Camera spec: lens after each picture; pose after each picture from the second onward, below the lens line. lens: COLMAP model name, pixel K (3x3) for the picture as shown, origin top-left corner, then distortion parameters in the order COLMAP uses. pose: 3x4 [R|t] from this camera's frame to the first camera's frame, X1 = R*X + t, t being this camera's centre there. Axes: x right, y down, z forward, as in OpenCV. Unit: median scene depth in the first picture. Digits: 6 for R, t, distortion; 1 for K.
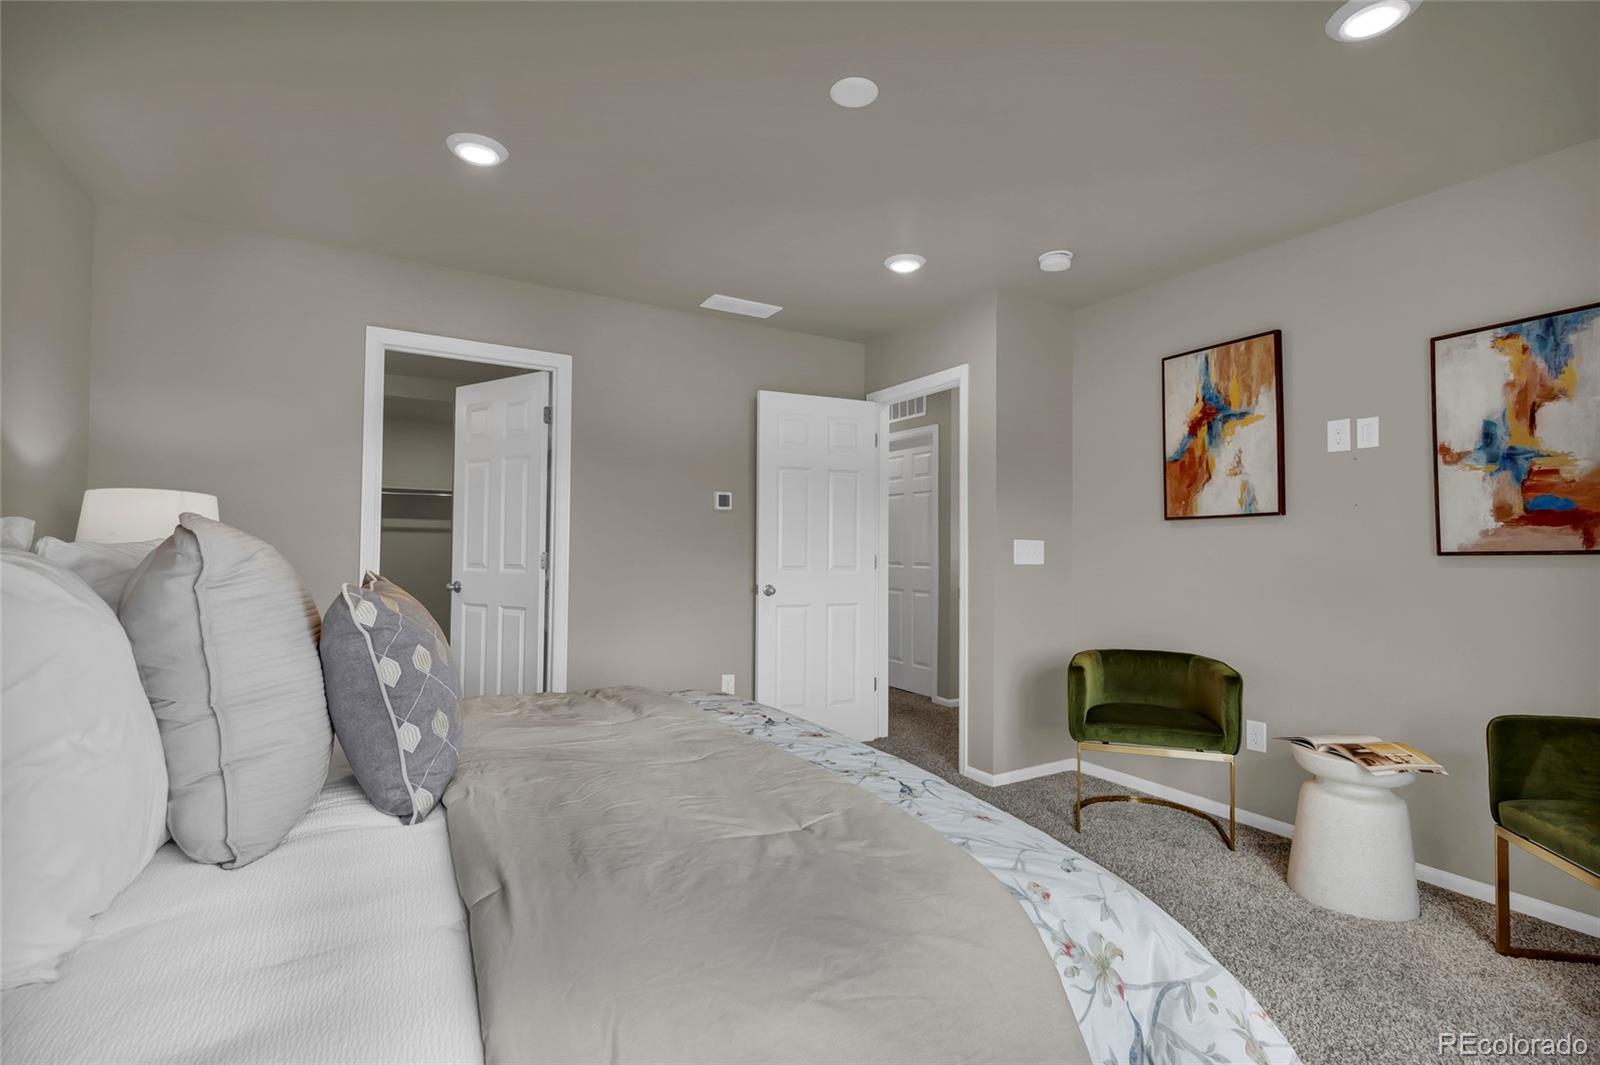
lens RADIAL K [[746.8, 0, 792.9], [0, 746.8, 538.9], [0, 0, 1]] dist [0.010649, -0.002308]
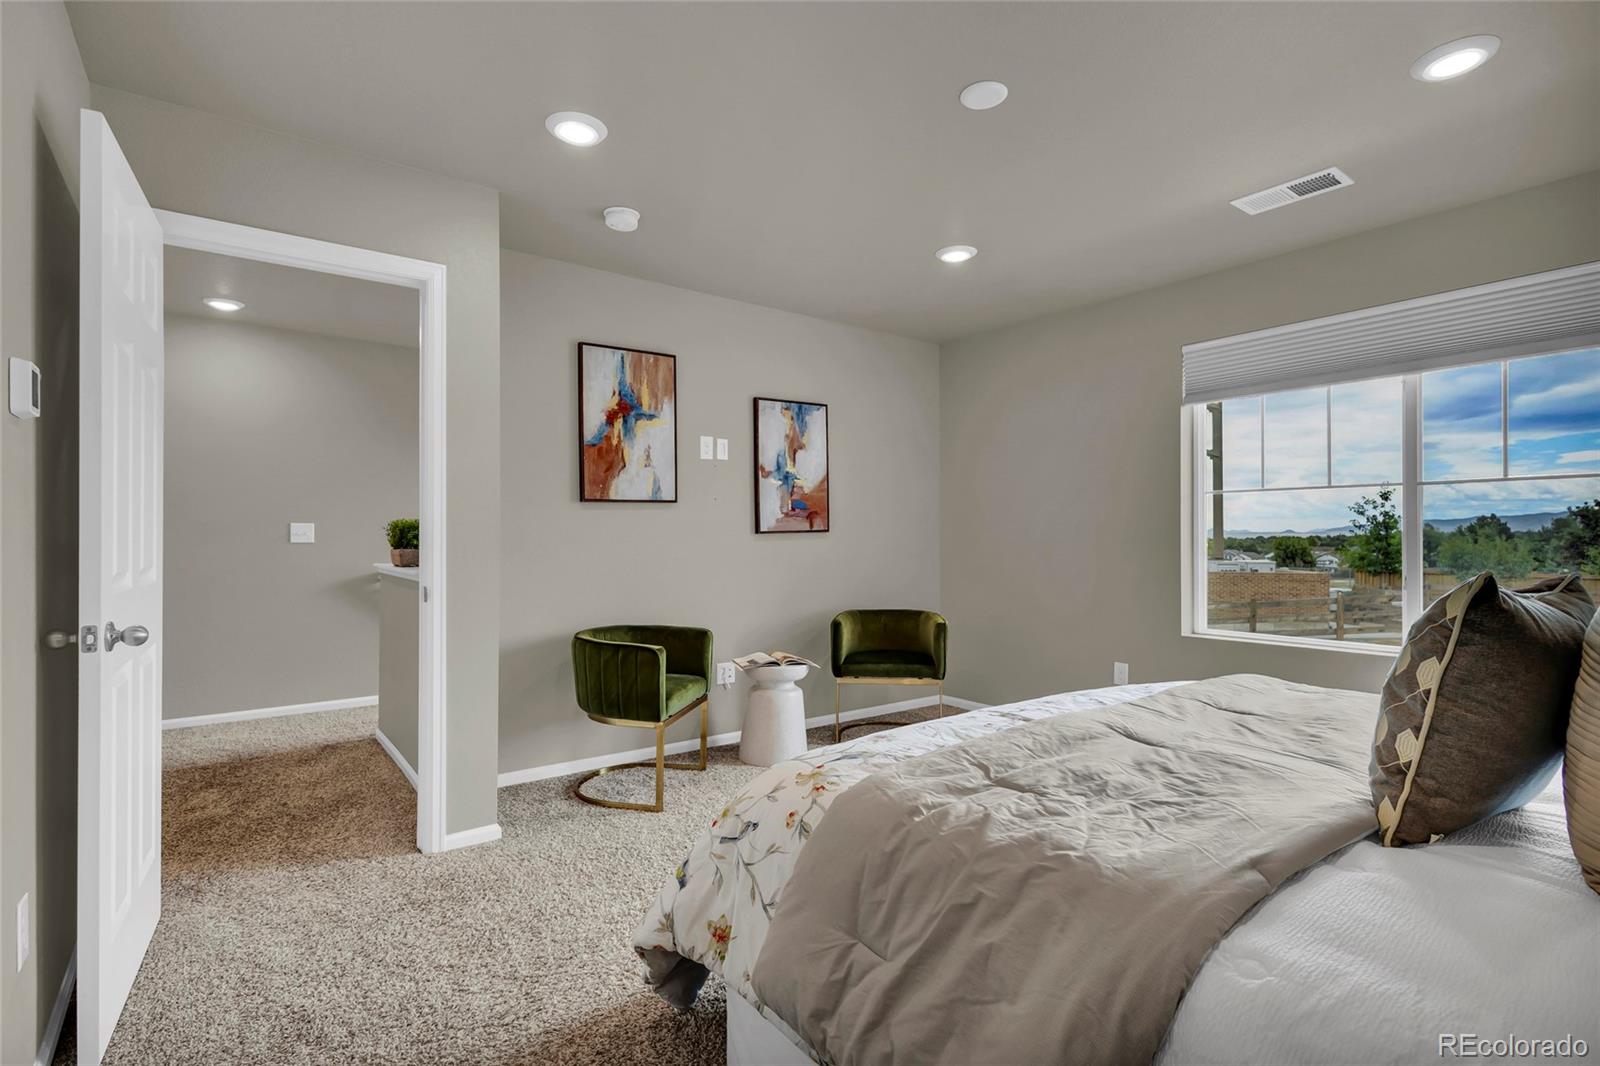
lens RADIAL K [[746.8, 0, 802.5], [0, 746.8, 537.5], [0, 0, 1]] dist [0.010649, -0.002308]
pose [[-0.112777, -0.006116, 0.993601, -0.605063], [-0.010809, 0.999929, 0.004928, 0.017427], [-0.993562, -0.010184, -0.112835, 0.894097]]
